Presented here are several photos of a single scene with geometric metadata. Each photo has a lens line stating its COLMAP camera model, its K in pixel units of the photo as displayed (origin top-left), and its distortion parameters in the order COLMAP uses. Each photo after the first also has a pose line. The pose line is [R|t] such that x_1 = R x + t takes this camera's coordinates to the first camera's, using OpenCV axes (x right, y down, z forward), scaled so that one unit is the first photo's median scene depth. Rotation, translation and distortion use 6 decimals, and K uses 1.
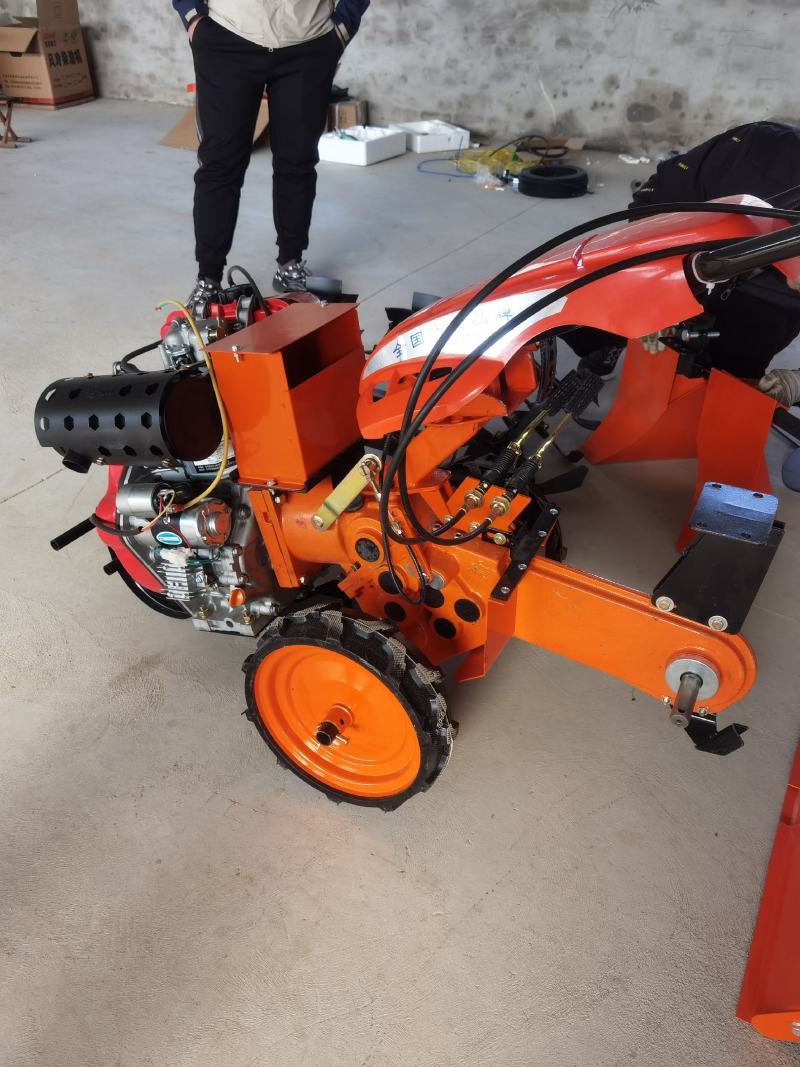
lens RADIAL K [[835.9, 0, 400.0], [0, 835.9, 533.5], [0, 0, 1]] dist [0.030281, 0.002525]
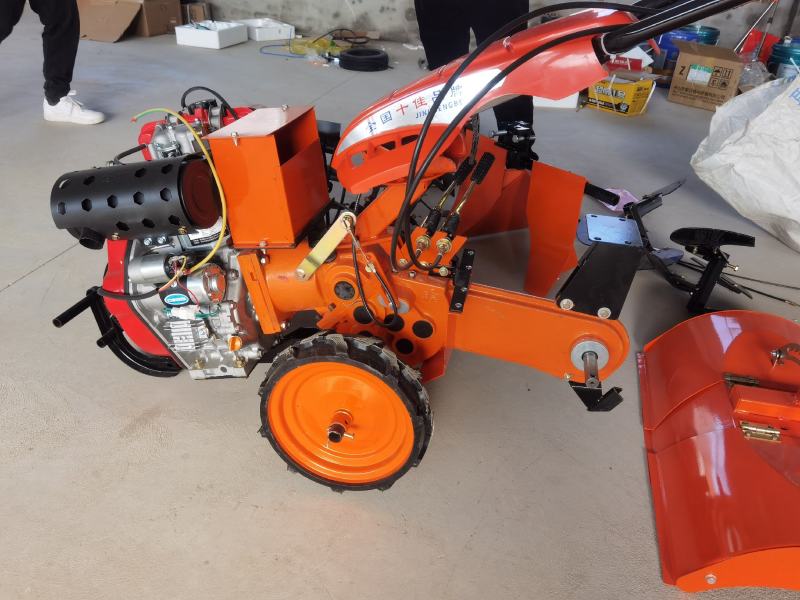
lens RADIAL K [[626.7, 0, 400.0], [0, 626.7, 300.0], [0, 0, 1]] dist [0.030281, 0.002525]
pose [[0.966633, -0.095830, 0.237565, -0.179887], [0.108032, 0.993388, -0.038857, 0.077802], [-0.232270, 0.063225, 0.970594, 0.041144]]
